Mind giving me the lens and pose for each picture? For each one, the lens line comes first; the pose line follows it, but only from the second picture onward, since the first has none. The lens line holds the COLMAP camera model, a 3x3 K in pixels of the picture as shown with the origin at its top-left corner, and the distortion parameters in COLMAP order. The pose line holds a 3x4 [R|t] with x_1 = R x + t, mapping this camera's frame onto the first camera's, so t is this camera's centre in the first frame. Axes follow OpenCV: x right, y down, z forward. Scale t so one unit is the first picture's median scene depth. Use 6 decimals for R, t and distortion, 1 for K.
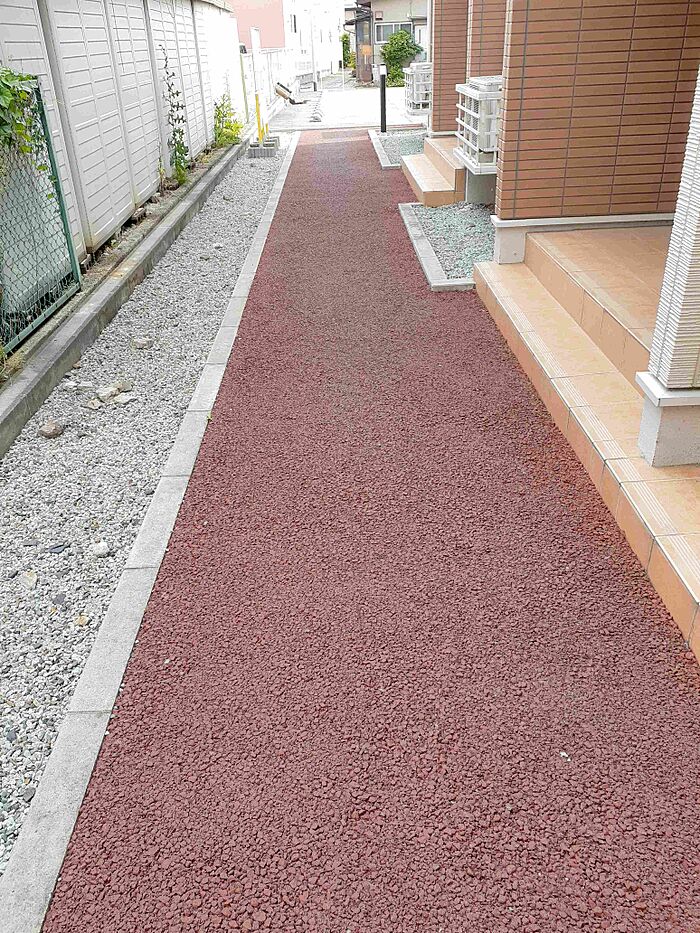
lens RADIAL K [[771.3, 0, 350.0], [0, 771.3, 466.5], [0, 0, 1]] dist [-0.003627, -0.000420]
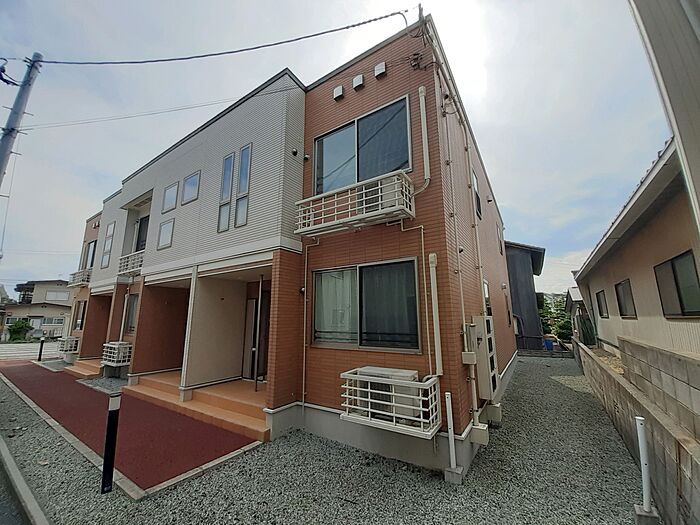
lens RADIAL K [[279.9, 0, 350.0], [0, 279.9, 262.5], [0, 0, 1]] dist [0.000613, -0.012694]
pose [[0.573966, 0.194107, 0.795541, -0.280769], [0.385393, 0.793150, -0.471577, 0.229194], [-0.722520, 0.577265, 0.380433, -0.482374]]
